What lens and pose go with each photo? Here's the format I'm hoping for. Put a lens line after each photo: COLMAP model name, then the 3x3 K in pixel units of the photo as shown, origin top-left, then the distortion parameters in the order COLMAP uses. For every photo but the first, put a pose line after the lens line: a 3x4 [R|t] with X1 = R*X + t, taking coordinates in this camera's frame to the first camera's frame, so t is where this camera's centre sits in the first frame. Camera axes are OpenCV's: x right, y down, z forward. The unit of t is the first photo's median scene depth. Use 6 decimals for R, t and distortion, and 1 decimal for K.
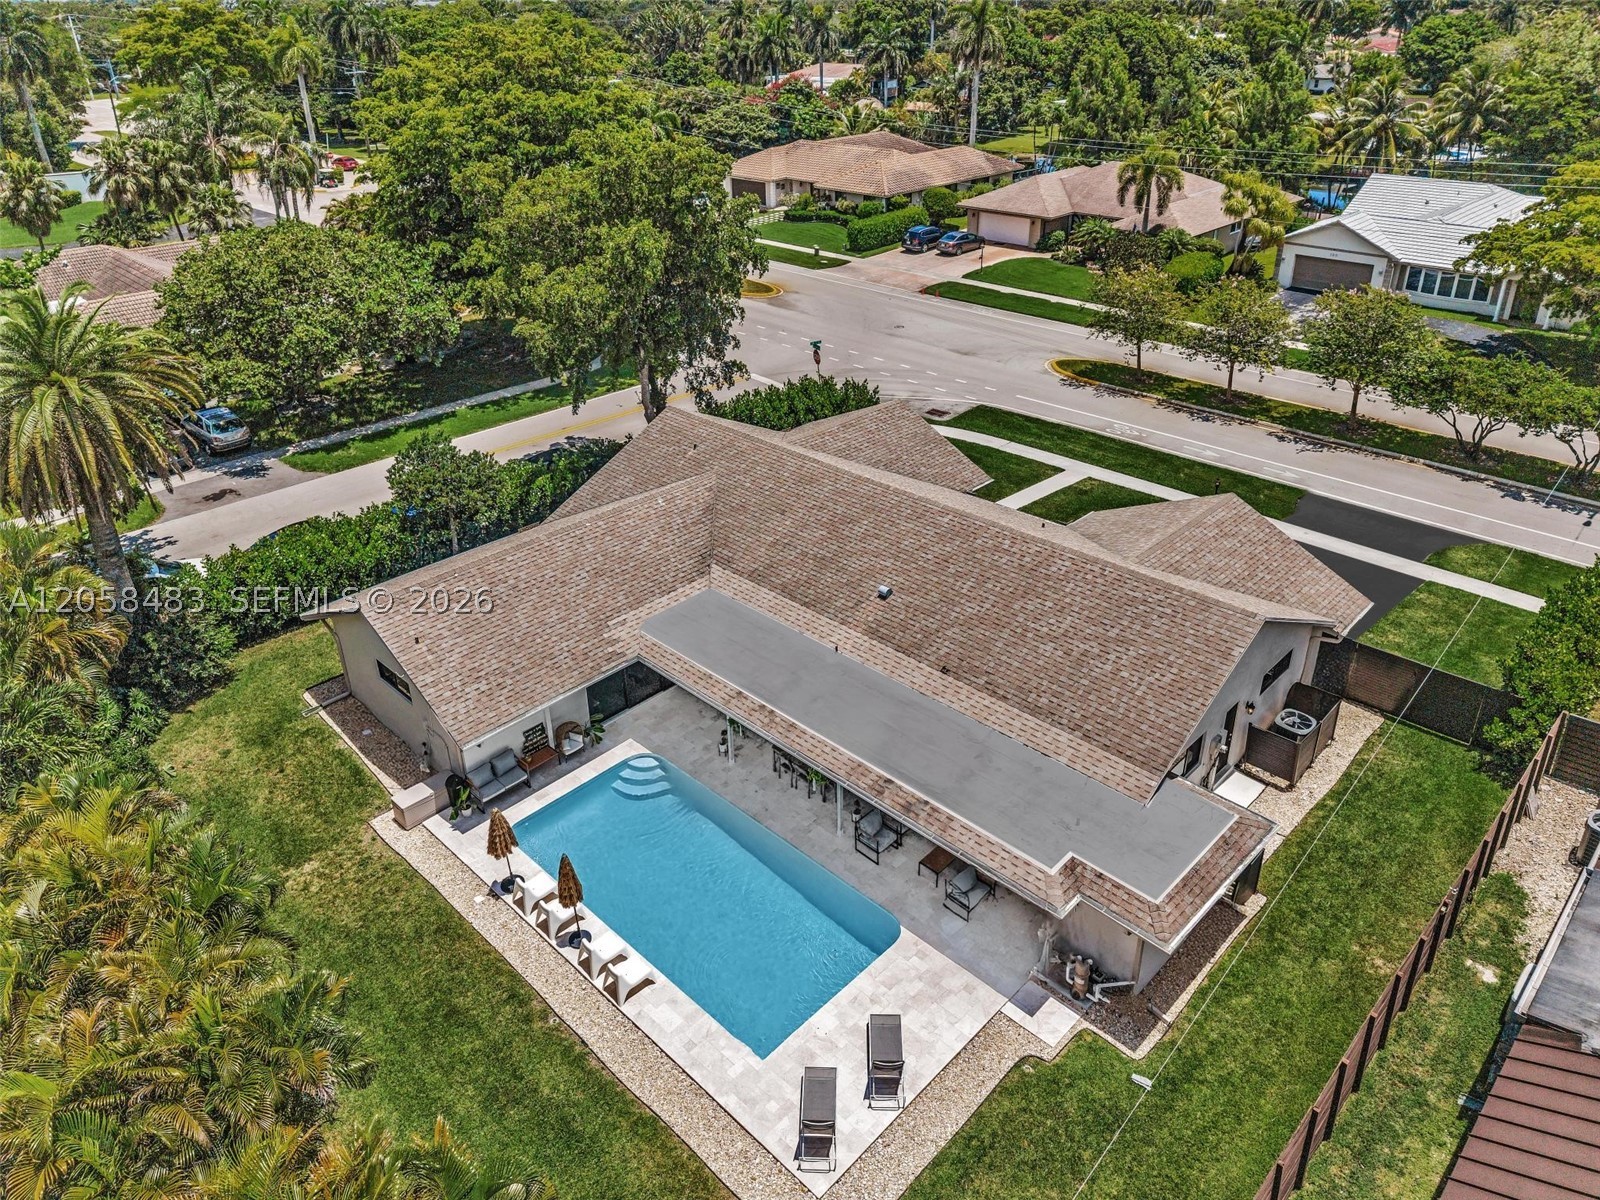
lens RADIAL K [[1084.3, 0, 810.4], [0, 1084.3, 511.5], [0, 0, 1]] dist [0.032078, -0.037783]
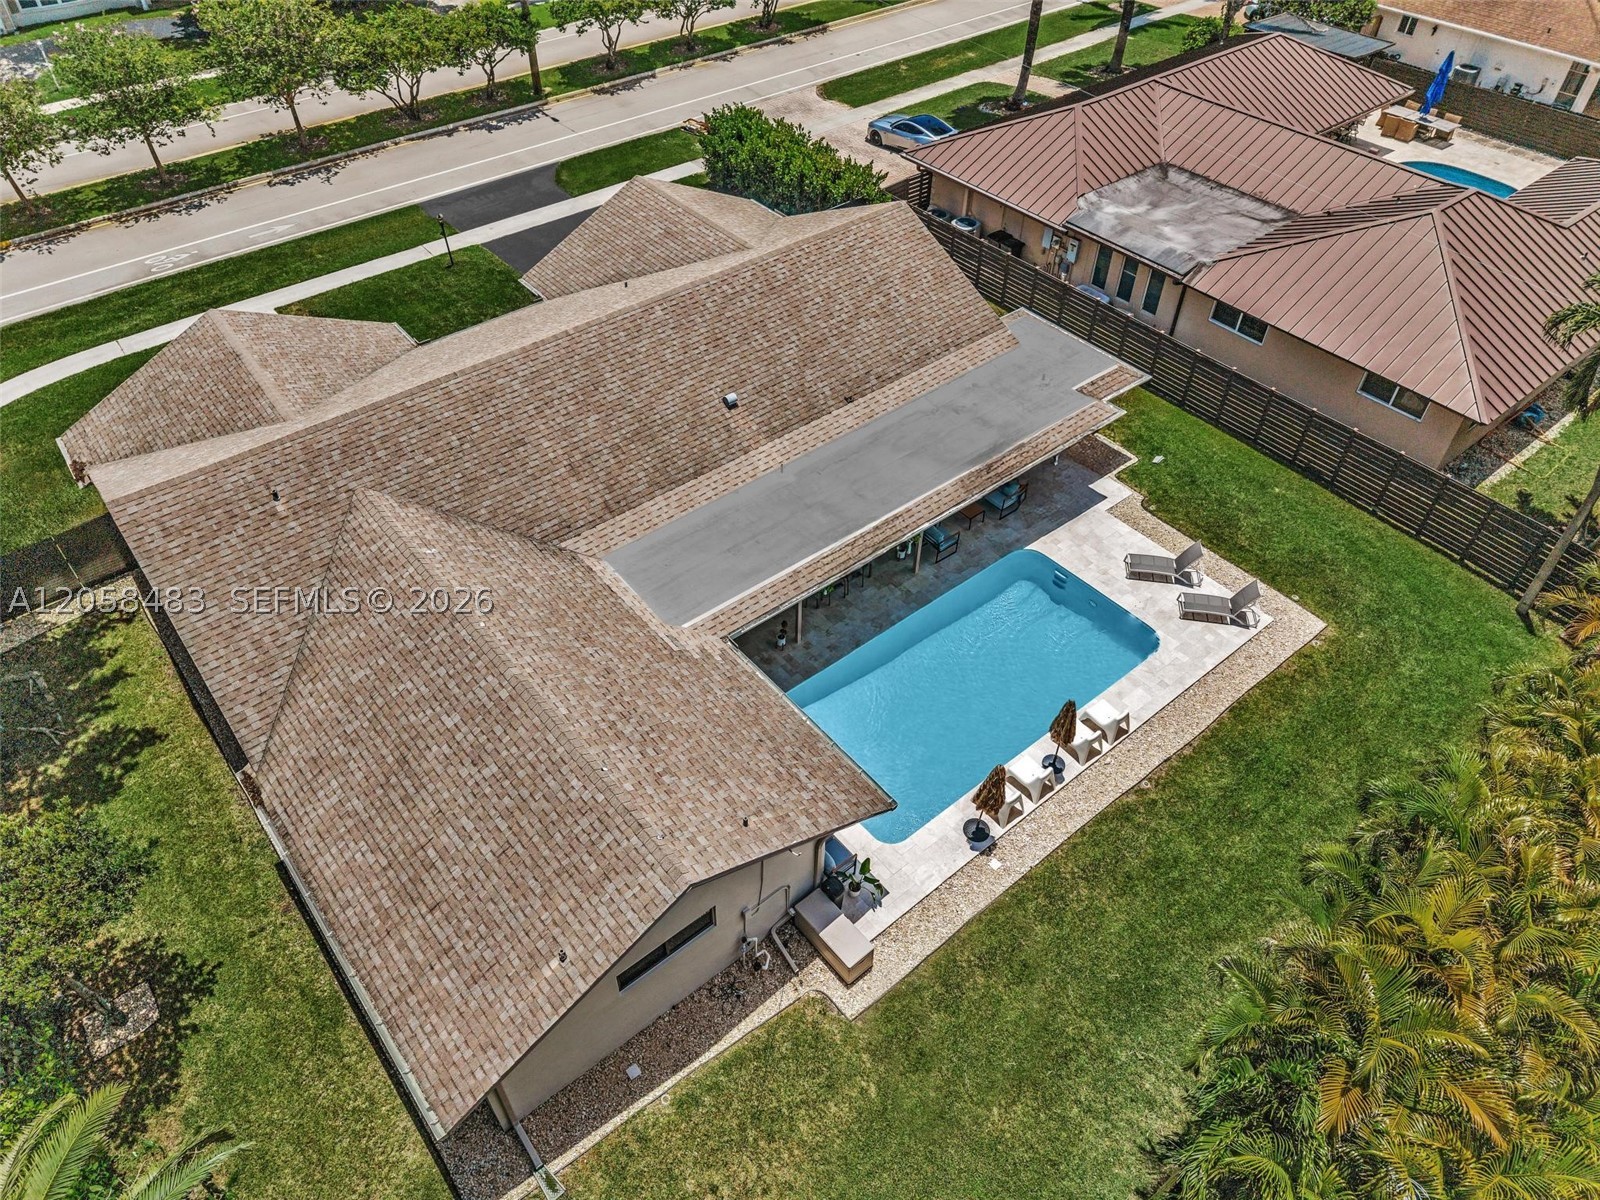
lens RADIAL K [[1072.2, 0, 778.5], [0, 1072.2, 581.1], [0, 0, 1]] dist [0.038207, -0.034673]
pose [[0.124044, -0.678583, 0.723974, -0.669285], [0.422550, 0.696273, 0.580220, -0.319438], [-0.897811, 0.233943, 0.373104, 0.652396]]
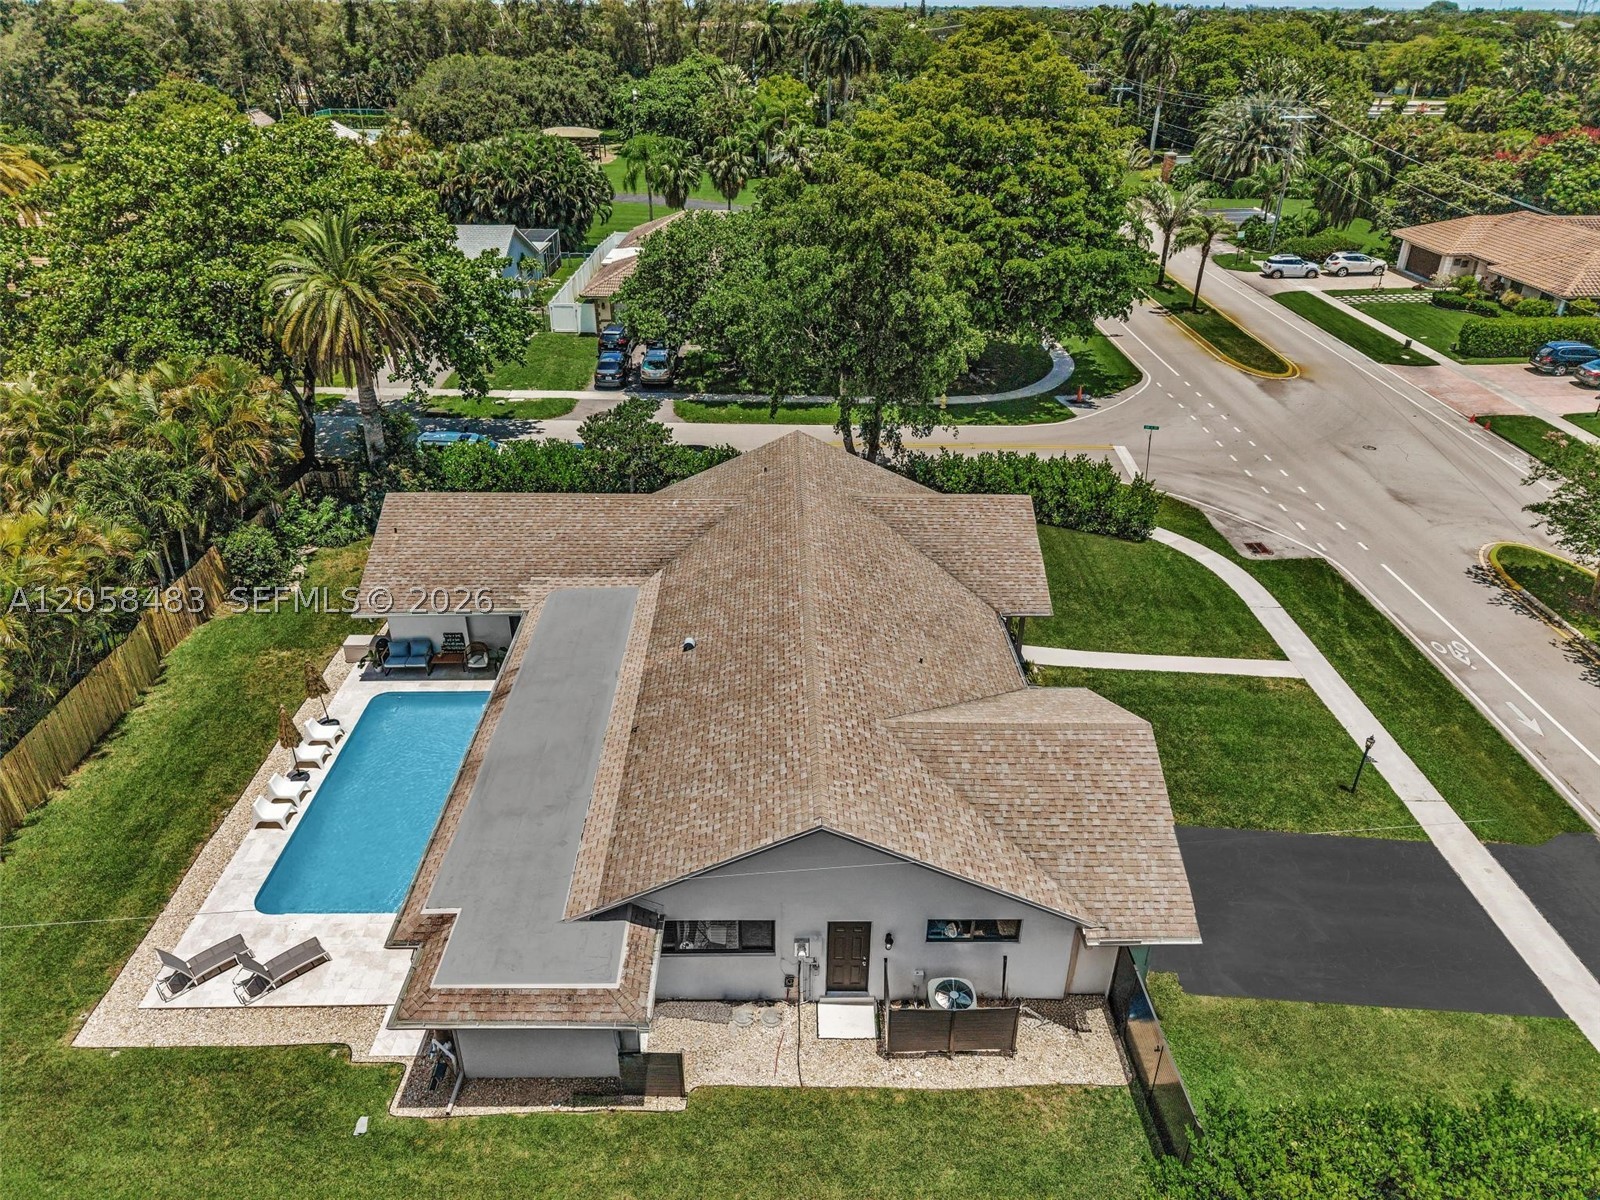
lens RADIAL K [[1053.9, 0, 810.2], [0, 1053.9, 607.5], [0, 0, 1]] dist [0.038681, -0.038110]
pose [[0.714227, 0.364345, -0.597606, 0.695721], [-0.322310, 0.929120, 0.181252, -0.163255], [0.621286, 0.063159, 0.781034, 0.312969]]
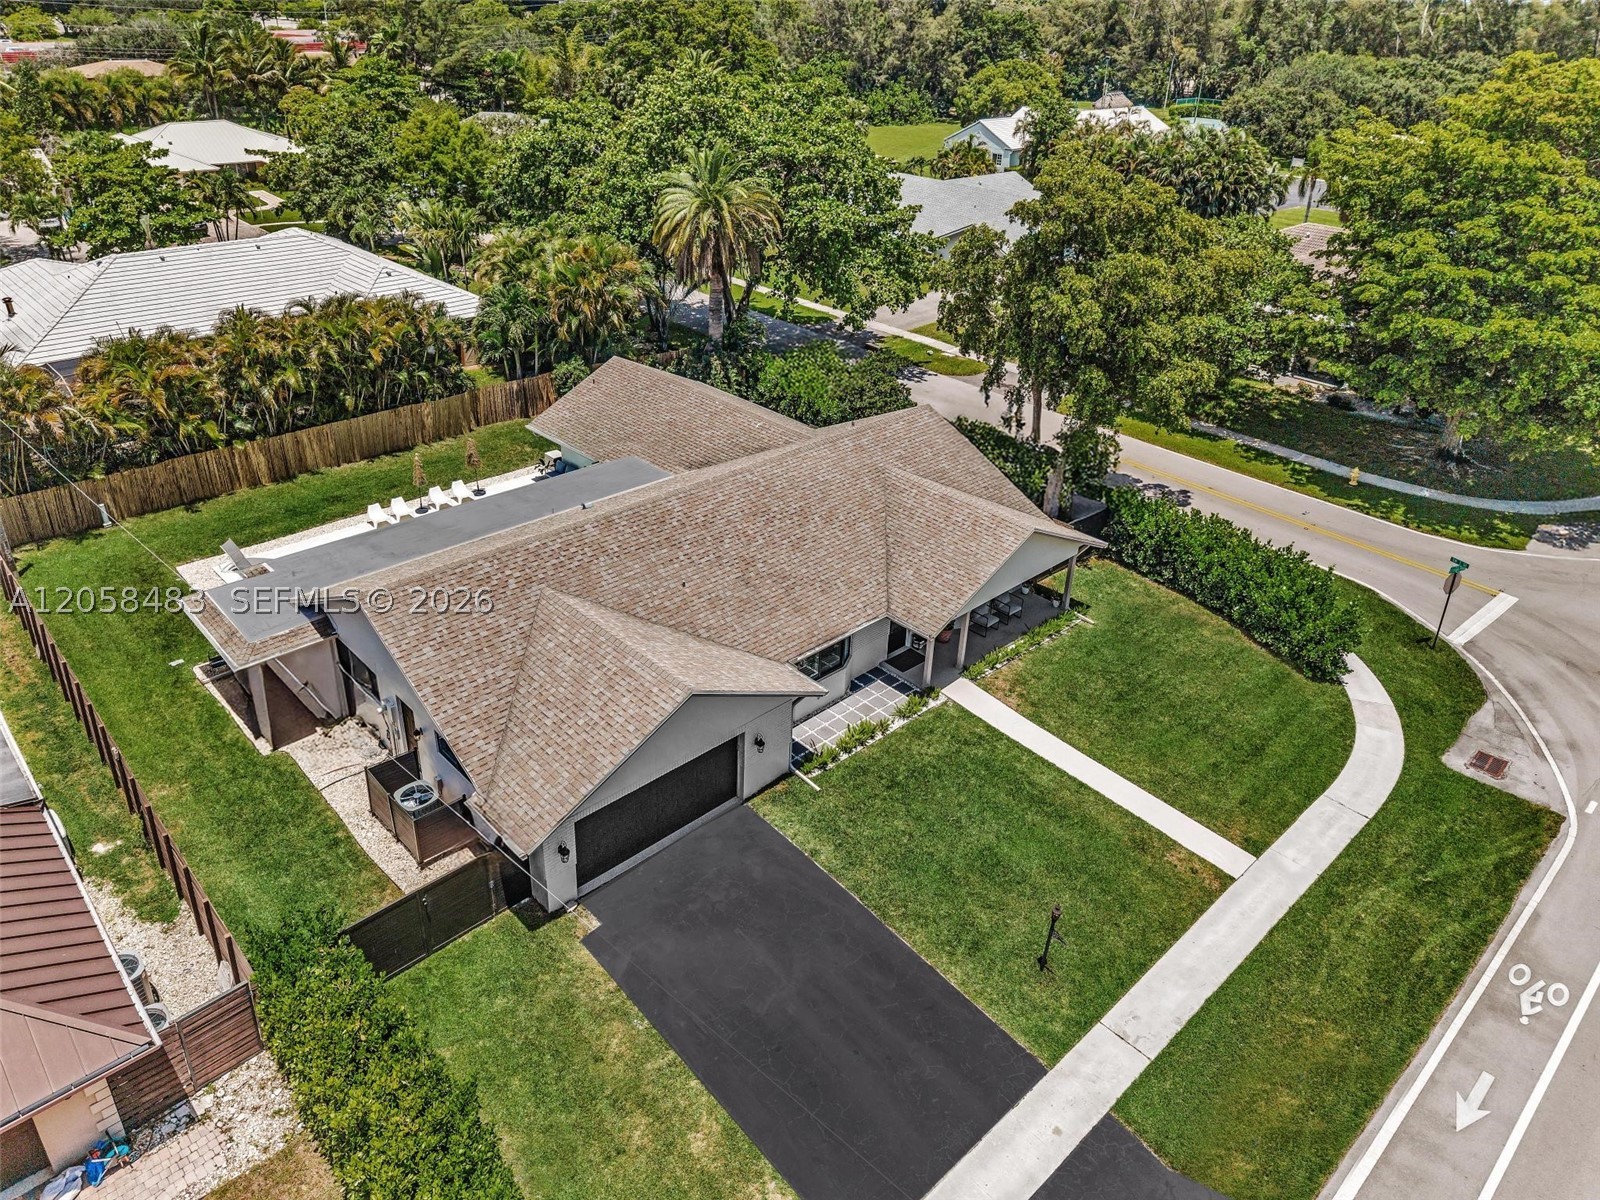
lens RADIAL K [[1072.2, 0, 778.5], [0, 1072.2, 581.1], [0, 0, 1]] dist [0.038207, -0.034673]
pose [[-0.044854, 0.496075, -0.867121, 1.085093], [-0.455897, 0.762174, 0.459618, -0.482088], [0.888902, 0.415933, 0.191973, 0.979939]]
